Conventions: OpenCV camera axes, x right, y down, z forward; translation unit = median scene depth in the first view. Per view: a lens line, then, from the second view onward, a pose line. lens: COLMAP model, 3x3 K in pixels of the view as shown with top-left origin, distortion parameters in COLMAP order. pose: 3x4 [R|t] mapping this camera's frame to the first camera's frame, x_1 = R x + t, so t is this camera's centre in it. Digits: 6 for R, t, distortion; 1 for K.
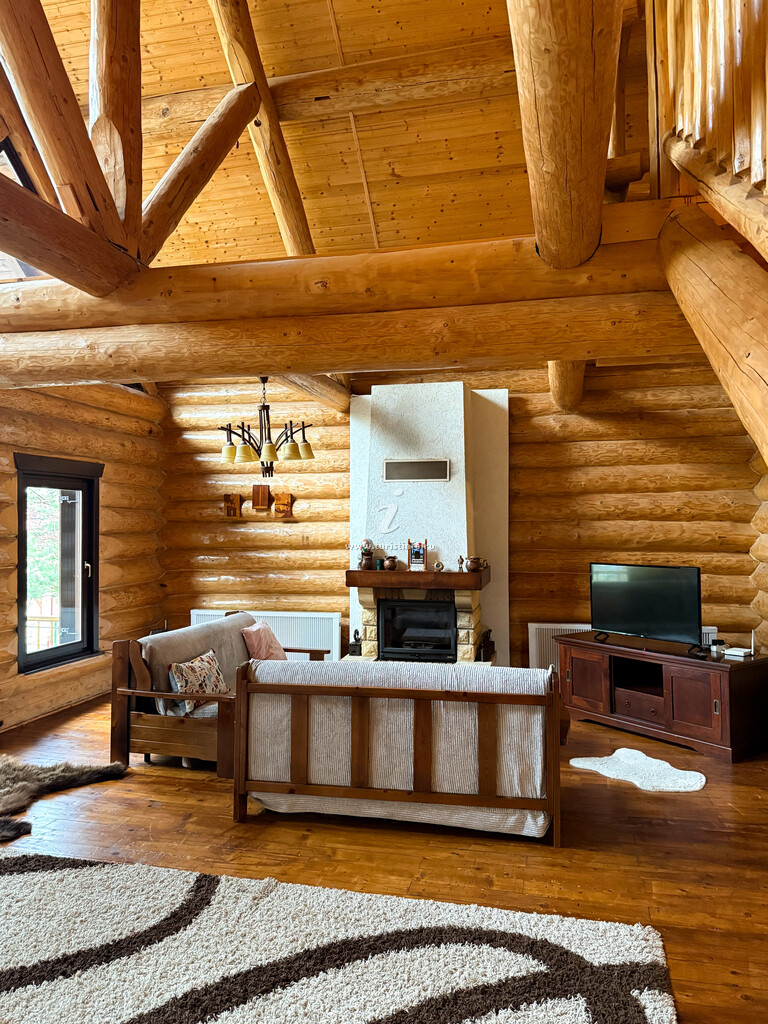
lens RADIAL K [[754.6, 0, 386.2], [0, 754.6, 516.8], [0, 0, 1]] dist [0.004923, -0.005628]
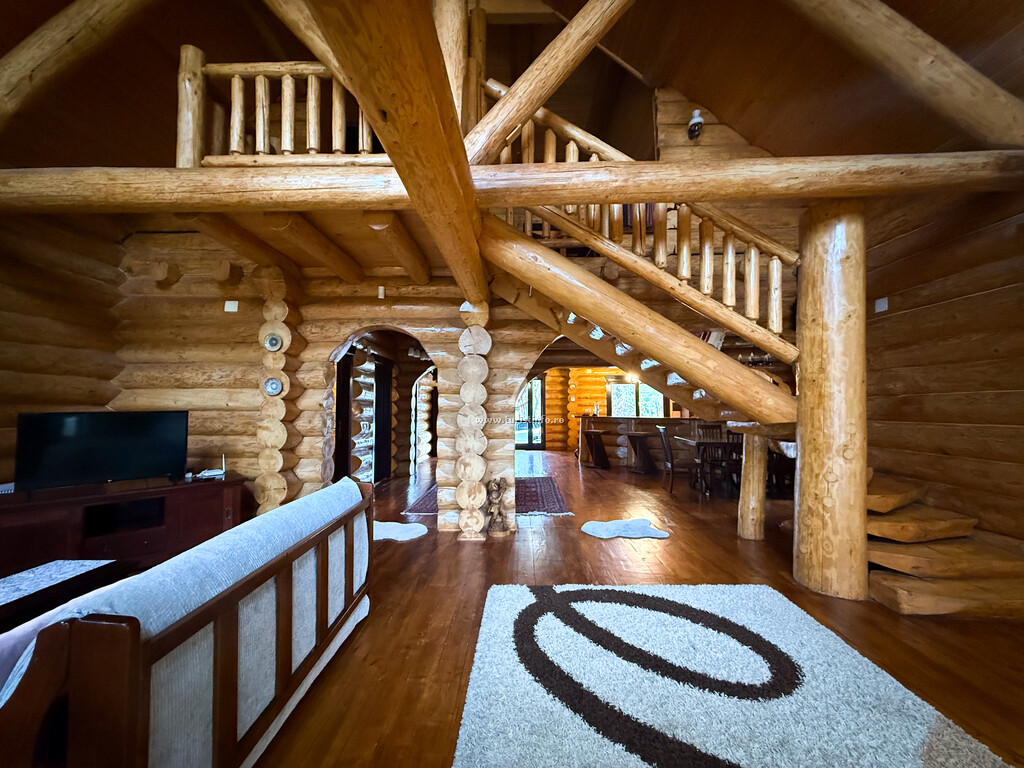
lens RADIAL K [[419.0, 0, 503.2], [0, 419.0, 384.9], [0, 0, 1]] dist [-0.000675, 0.001031]
pose [[-0.182504, 0.051875, 0.981836, -0.289475], [-0.002386, 0.998581, -0.053203, 0.049619], [-0.983202, -0.012052, -0.182121, 0.503624]]
